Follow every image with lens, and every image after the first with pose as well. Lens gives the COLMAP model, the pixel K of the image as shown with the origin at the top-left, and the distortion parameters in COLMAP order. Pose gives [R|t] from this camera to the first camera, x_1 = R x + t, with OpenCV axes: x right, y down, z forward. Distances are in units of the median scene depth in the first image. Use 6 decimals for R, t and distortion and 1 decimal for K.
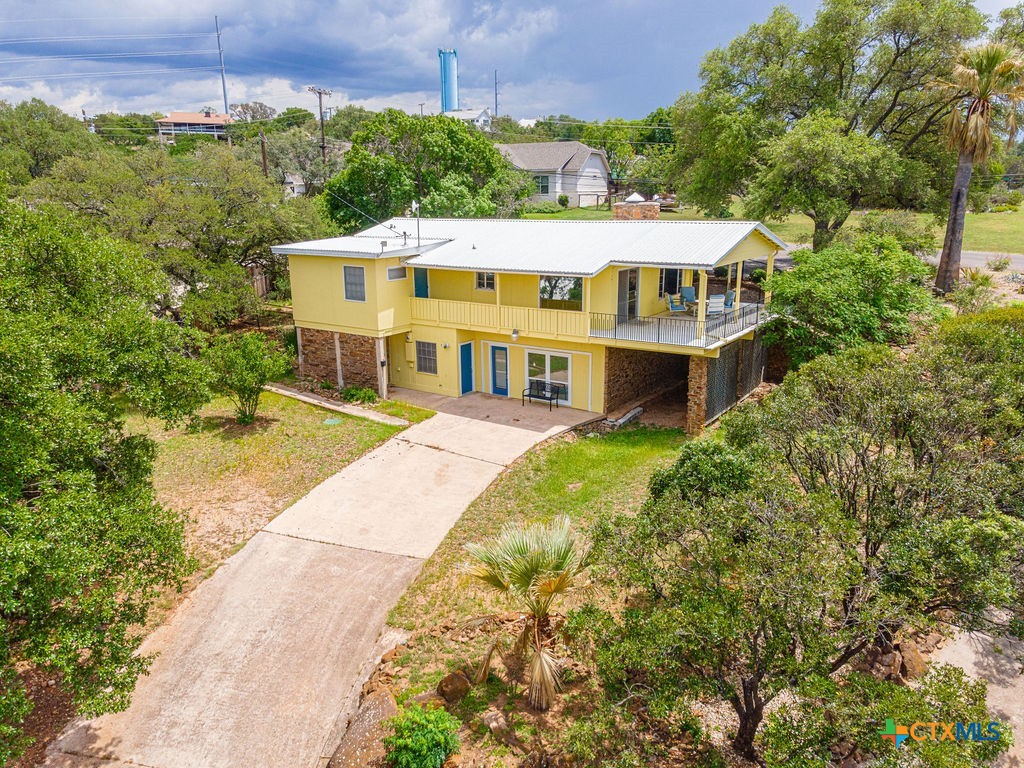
lens RADIAL K [[737.9, 0, 505.7], [0, 737.9, 380.9], [0, 0, 1]] dist [0.045889, -0.001931]
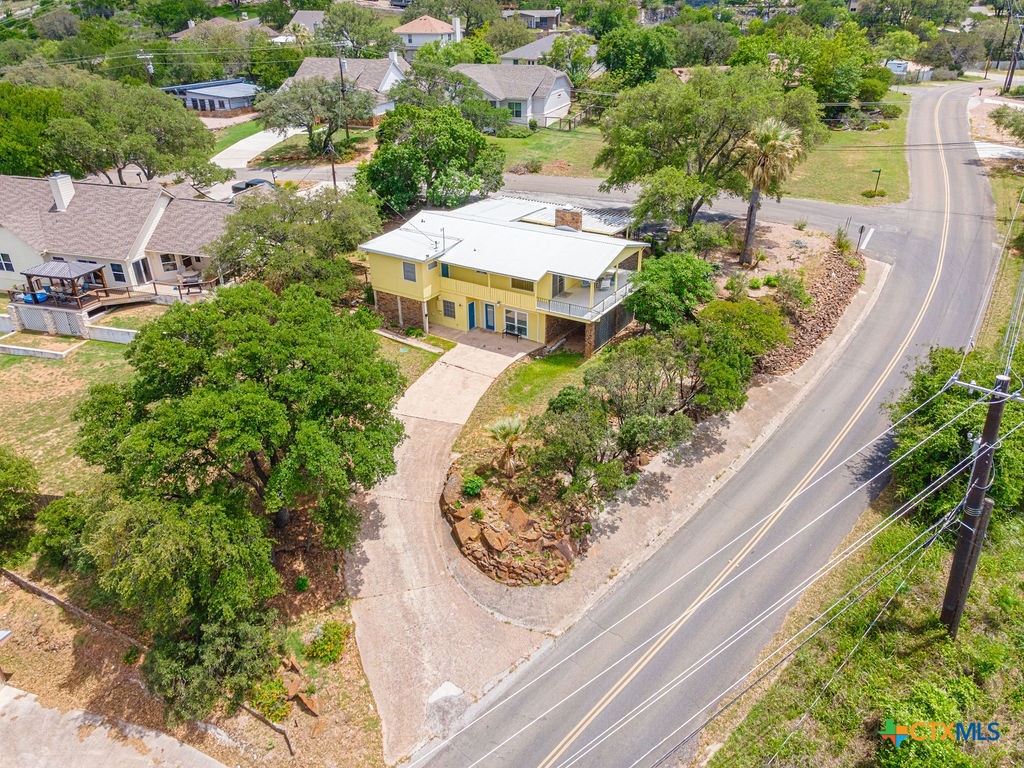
lens RADIAL K [[737.9, 0, 505.7], [0, 737.9, 380.9], [0, 0, 1]] dist [0.045889, -0.001931]
pose [[0.999535, -0.013968, 0.027112, -0.023228], [0.007354, 0.973111, 0.230221, -0.315616], [-0.029599, -0.229914, 0.972761, -0.915702]]
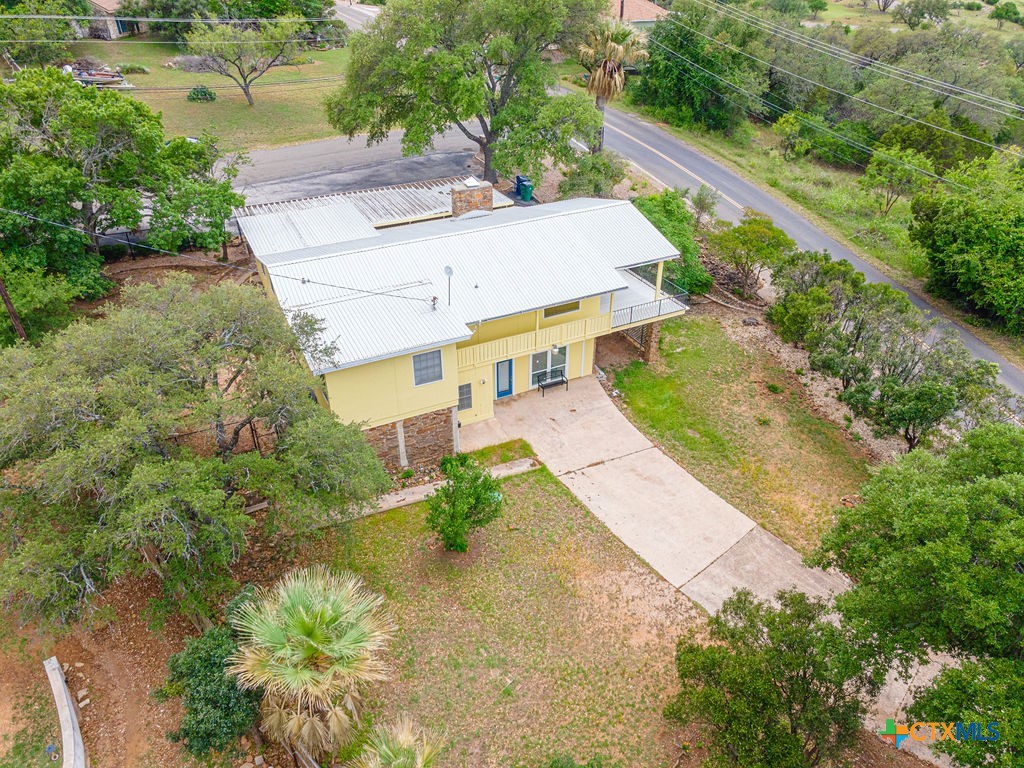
lens RADIAL K [[737.9, 0, 505.7], [0, 737.9, 380.9], [0, 0, 1]] dist [0.045889, -0.001931]
pose [[0.496777, -0.458263, 0.737026, -0.953014], [0.215851, 0.887783, 0.406510, -0.531962], [-0.840608, -0.042857, 0.539946, 0.433064]]
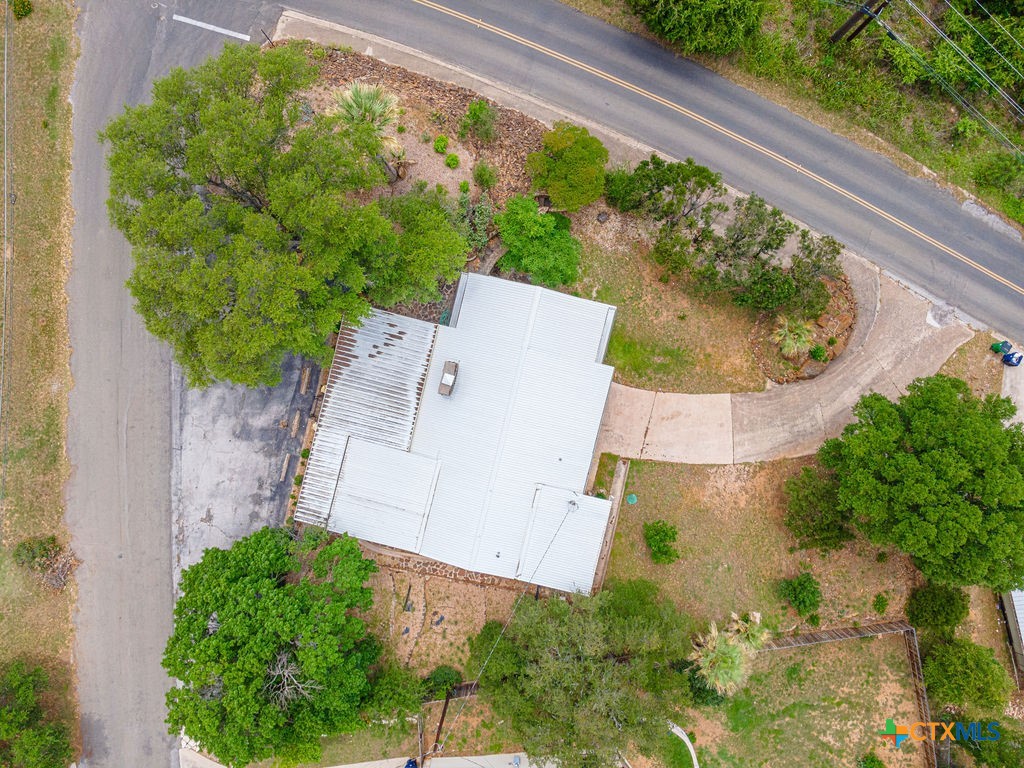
lens RADIAL K [[737.9, 0, 505.7], [0, 737.9, 380.9], [0, 0, 1]] dist [0.045889, -0.001931]
pose [[-0.357758, -0.933702, 0.014480, 0.142285], [0.242750, -0.078017, 0.966947, -1.875167], [-0.901710, 0.349448, 0.254567, 0.724069]]
